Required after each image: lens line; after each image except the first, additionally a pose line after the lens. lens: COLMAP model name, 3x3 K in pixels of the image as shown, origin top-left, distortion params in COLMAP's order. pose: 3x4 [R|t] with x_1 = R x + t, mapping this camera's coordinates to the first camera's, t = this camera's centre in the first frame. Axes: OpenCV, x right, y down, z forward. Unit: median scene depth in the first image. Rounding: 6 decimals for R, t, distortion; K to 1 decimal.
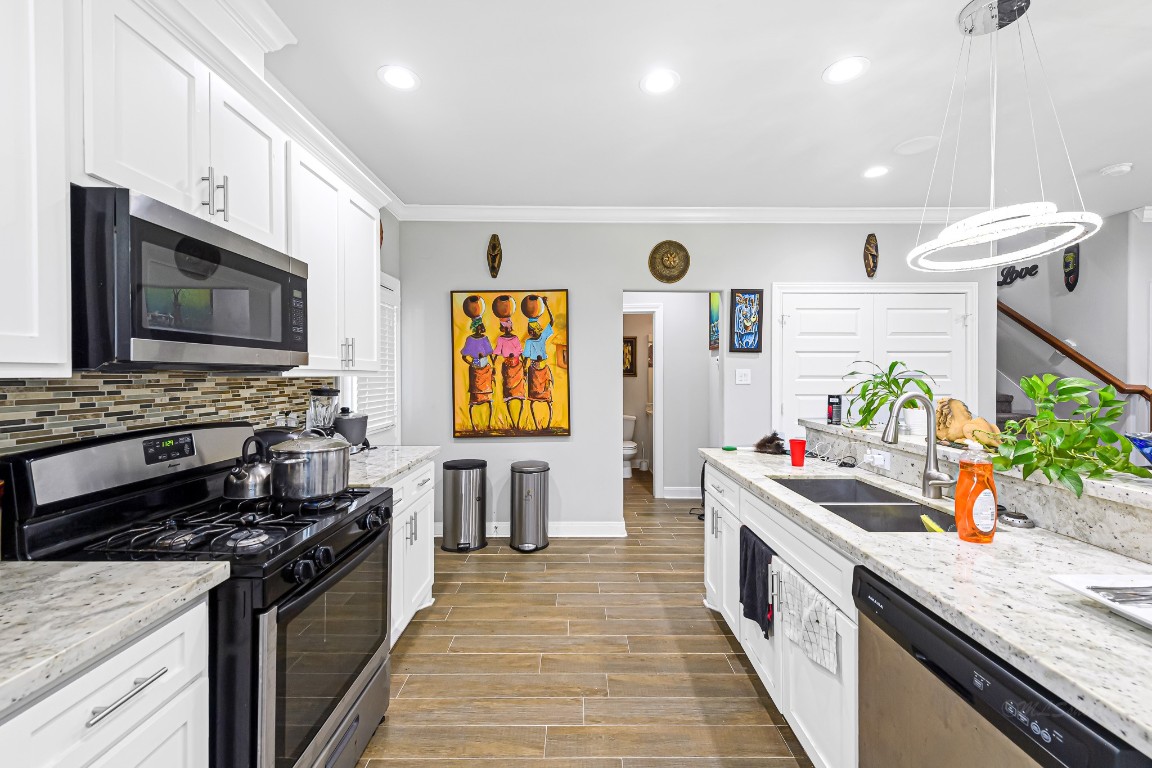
lens RADIAL K [[468.1, 0, 578.7], [0, 468.1, 376.9], [0, 0, 1]] dist [0.017309, 0.000079]
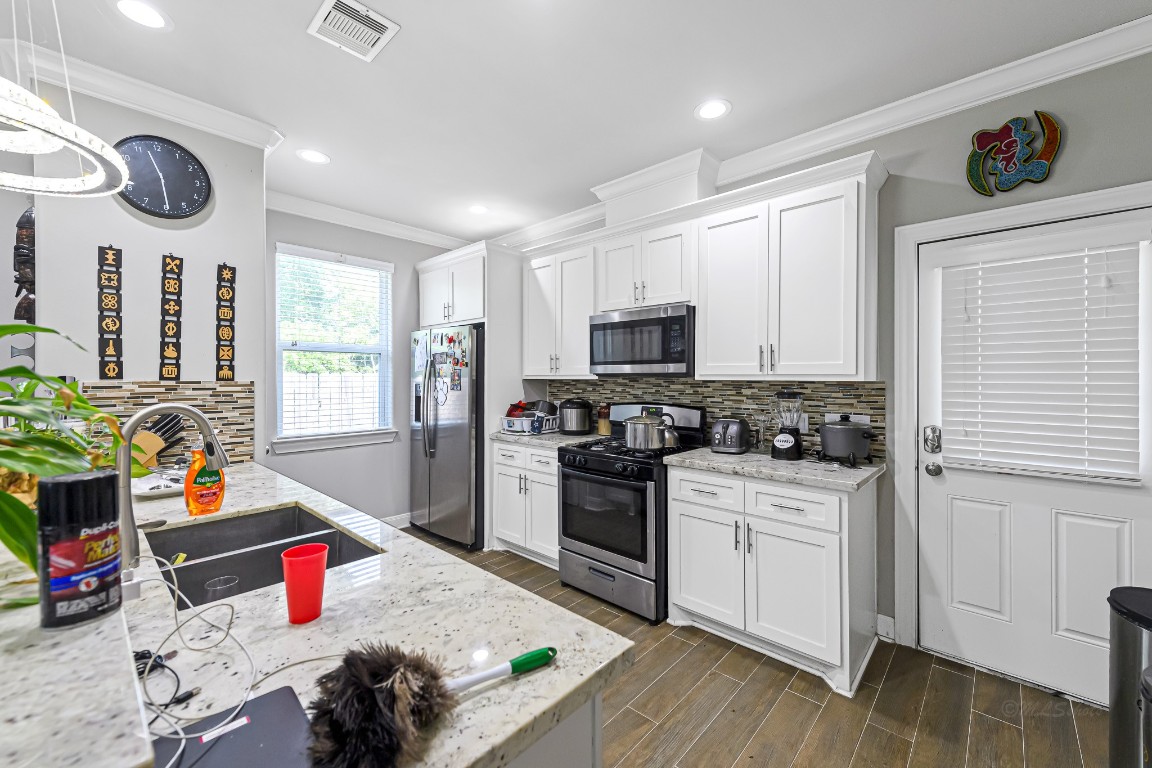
lens RADIAL K [[456.9, 0, 574.1], [0, 456.9, 379.3], [0, 0, 1]] dist [0.013612, -0.000565]
pose [[-0.689075, 0.006318, -0.724663, 0.772002], [-0.003434, 0.999922, 0.011983, -0.021434], [0.724682, 0.010745, -0.689000, 1.877706]]
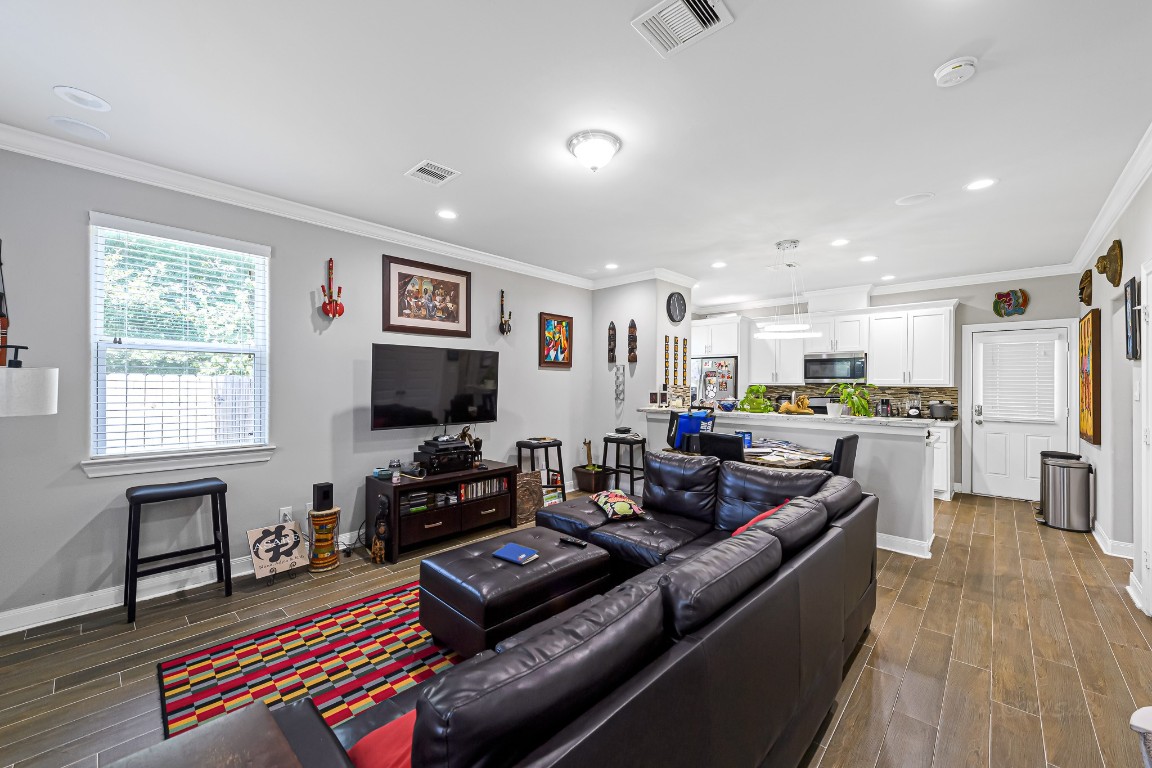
lens RADIAL K [[448.3, 0, 576.0], [0, 448.3, 384.0], [0, 0, 1]] dist [0.017197, 0.000184]
pose [[-0.689510, 0.000693, -0.724275, 3.432464], [-0.009682, 0.999901, 0.010174, -0.031578], [0.724211, 0.014027, -0.689436, 1.870425]]
